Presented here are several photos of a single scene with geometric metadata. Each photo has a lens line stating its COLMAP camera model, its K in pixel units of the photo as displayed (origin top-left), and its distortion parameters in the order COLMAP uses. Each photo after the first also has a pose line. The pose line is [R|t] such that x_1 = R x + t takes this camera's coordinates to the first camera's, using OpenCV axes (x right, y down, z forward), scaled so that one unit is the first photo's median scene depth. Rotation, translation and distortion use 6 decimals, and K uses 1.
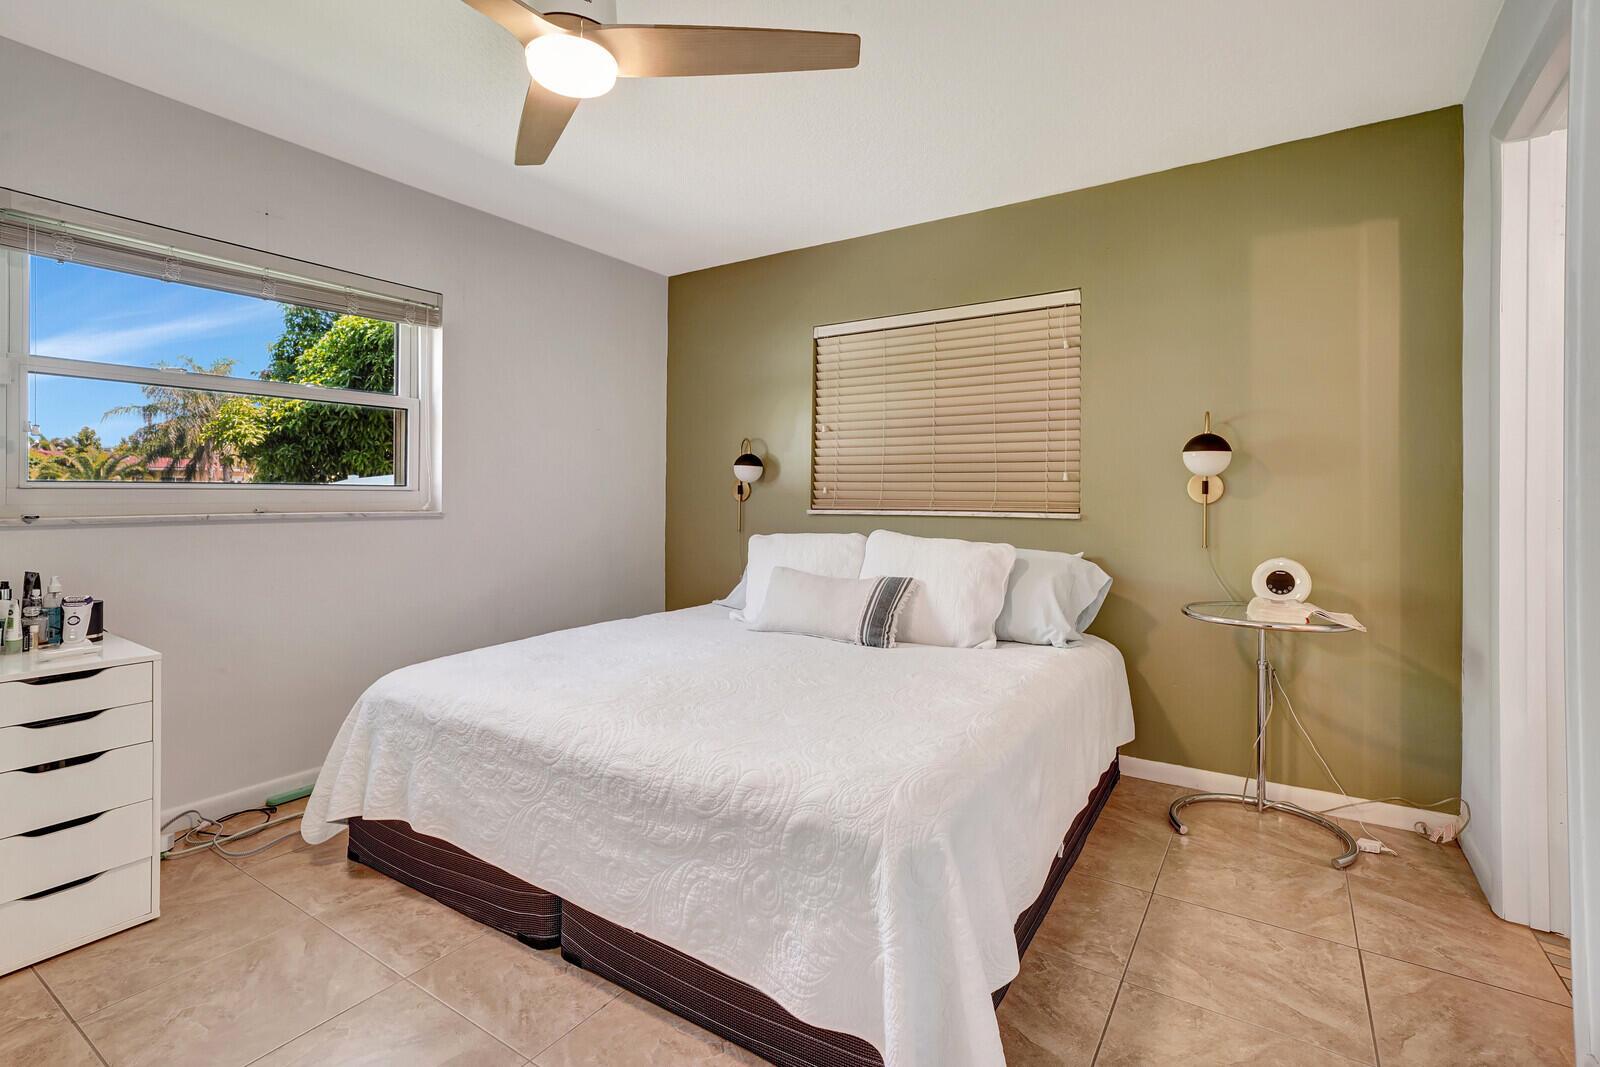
lens RADIAL K [[732.8, 0, 799.6], [0, 732.8, 510.2], [0, 0, 1]] dist [0.002151, 0.000477]
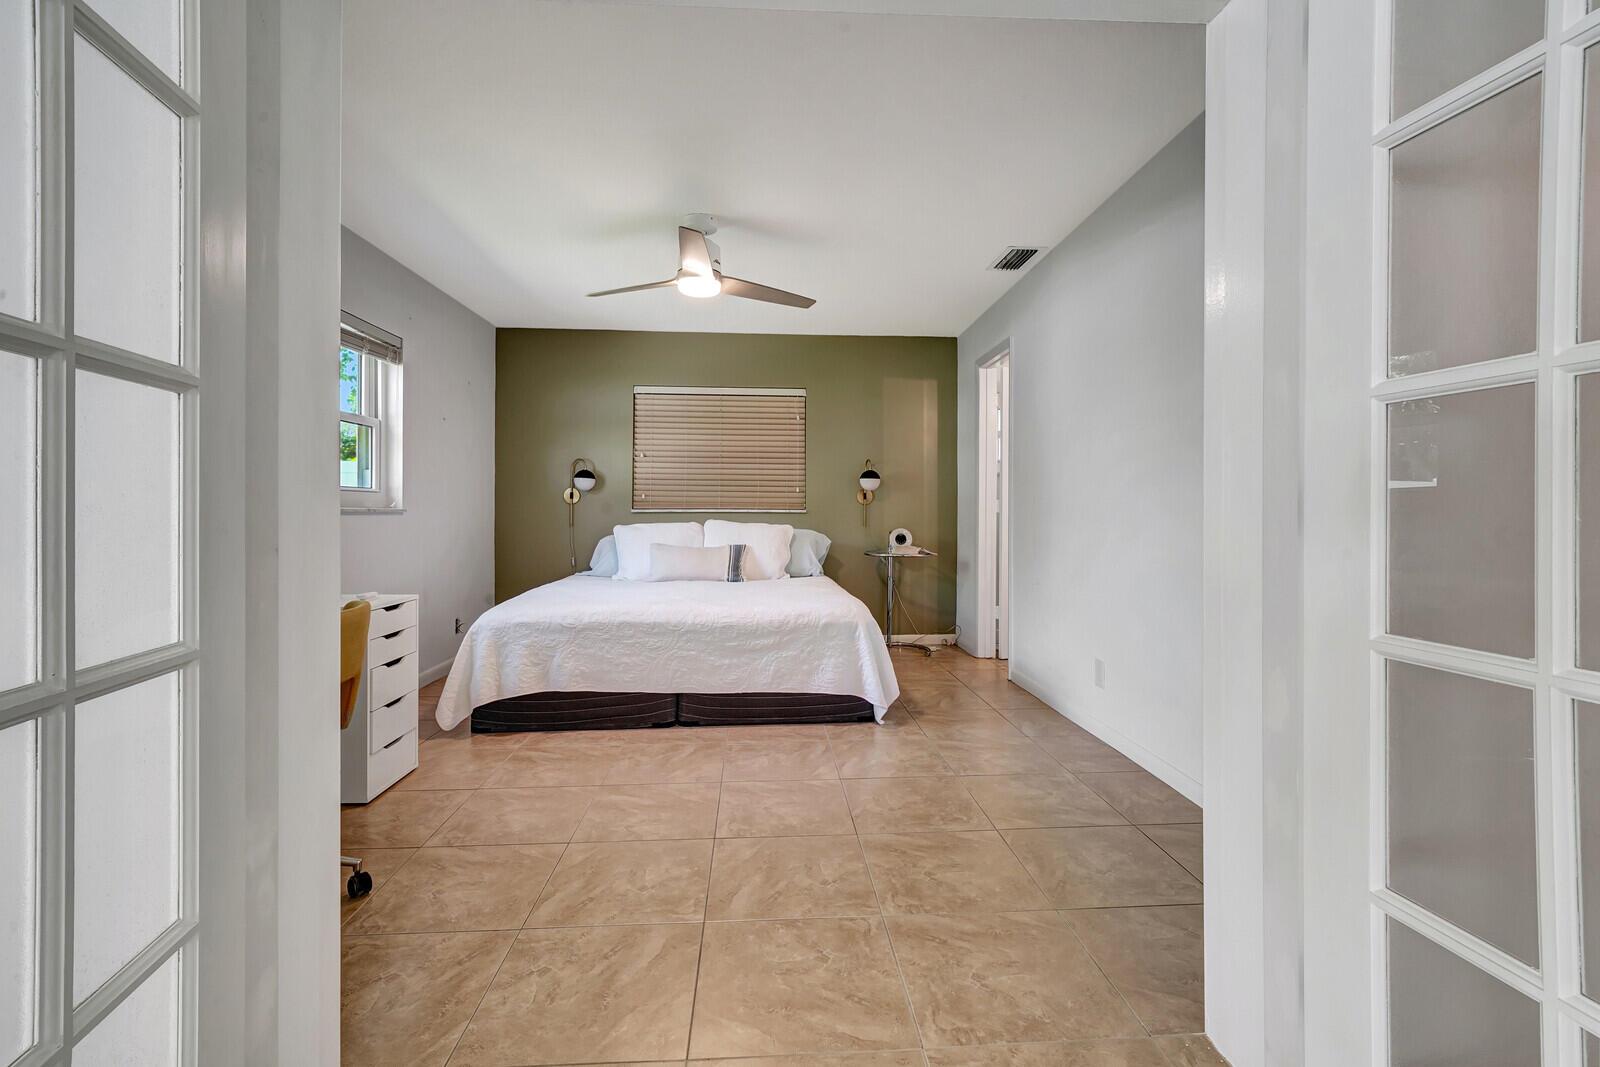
lens RADIAL K [[698.9, 0, 798.4], [0, 698.9, 540.9], [0, 0, 1]] dist [0.002747, 0.000424]
pose [[0.795908, -0.026897, 0.604820, -0.822567], [0.012335, 0.999526, 0.028218, 0.038980], [-0.605292, -0.014998, 0.795862, -0.466978]]
